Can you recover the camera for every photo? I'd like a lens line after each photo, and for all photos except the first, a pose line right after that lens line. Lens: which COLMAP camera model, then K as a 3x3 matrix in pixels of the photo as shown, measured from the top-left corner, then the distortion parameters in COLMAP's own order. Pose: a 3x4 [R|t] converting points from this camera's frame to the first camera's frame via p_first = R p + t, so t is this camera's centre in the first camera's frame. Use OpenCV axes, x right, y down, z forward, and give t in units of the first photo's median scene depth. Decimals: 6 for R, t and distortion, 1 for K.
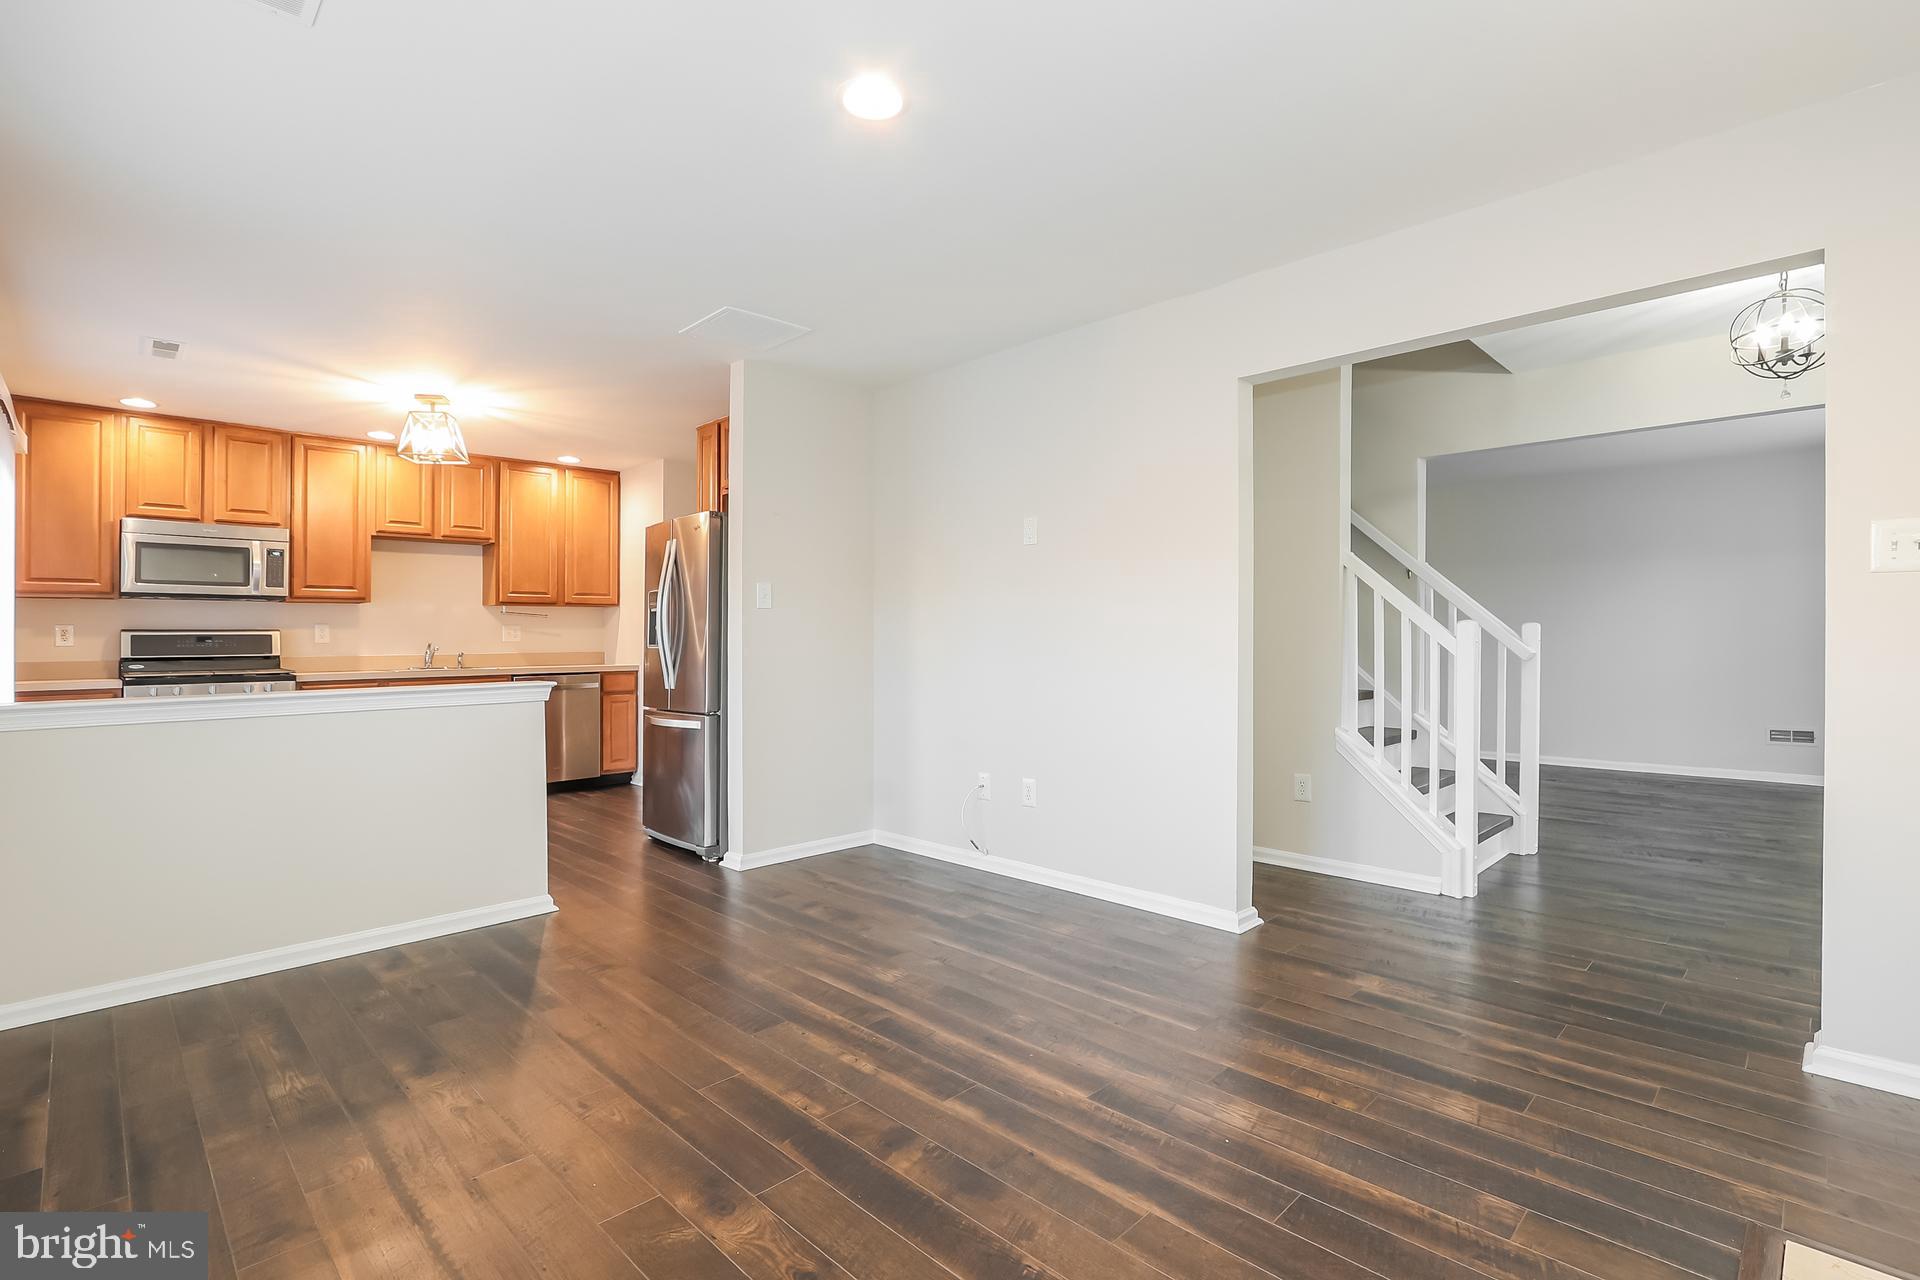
lens RADIAL K [[895.0, 0, 960.0], [0, 895.0, 640.0], [0, 0, 1]] dist [-0.001978, -0.000211]
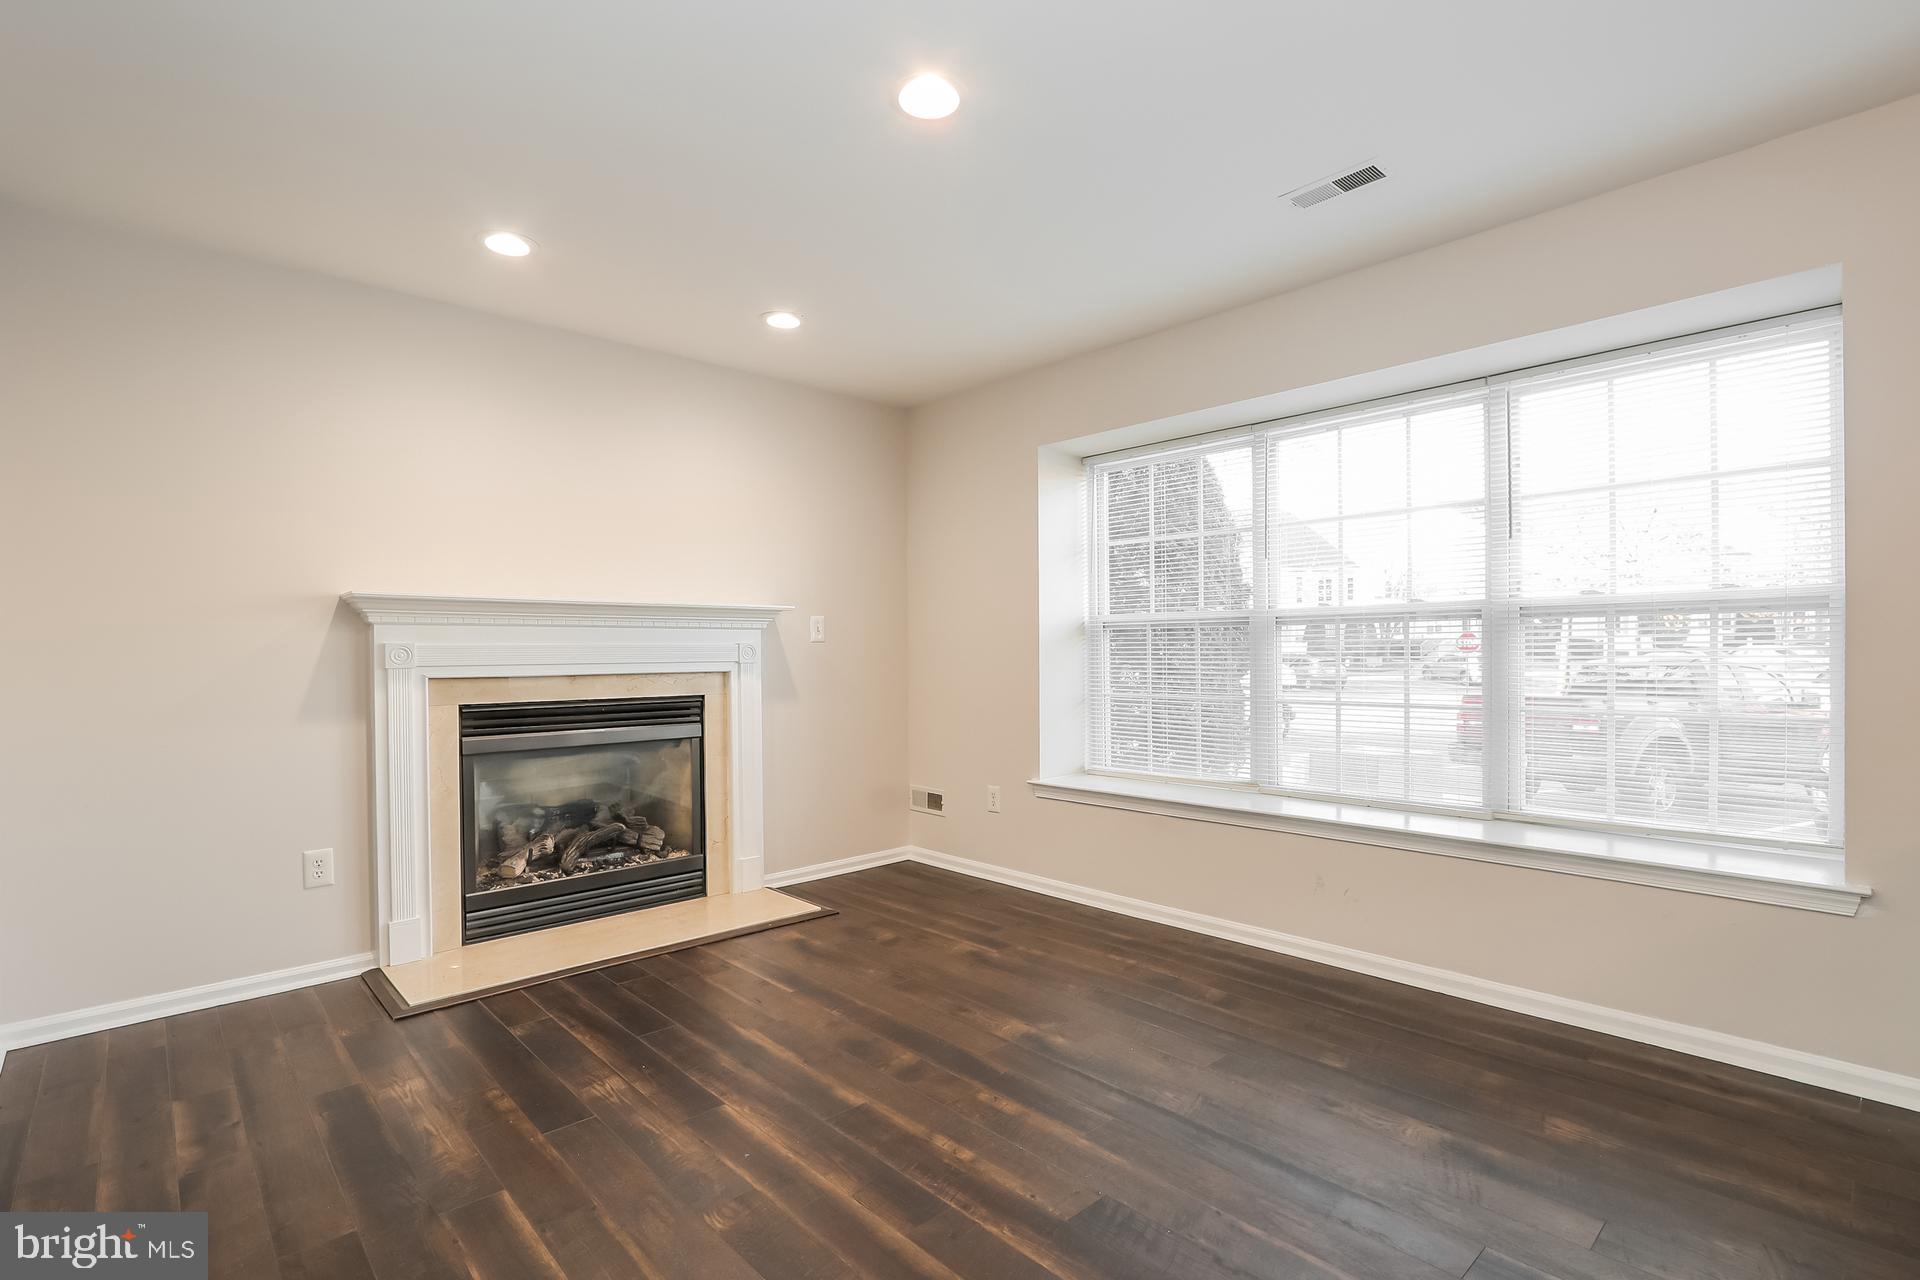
lens RADIAL K [[895.0, 0, 960.0], [0, 895.0, 640.0], [0, 0, 1]] dist [-0.001978, -0.000211]
pose [[-0.999125, 0.018467, 0.037519, -0.181429], [0.018585, 0.999823, 0.002790, -0.020801], [-0.037460, 0.003485, -0.999292, 2.067593]]
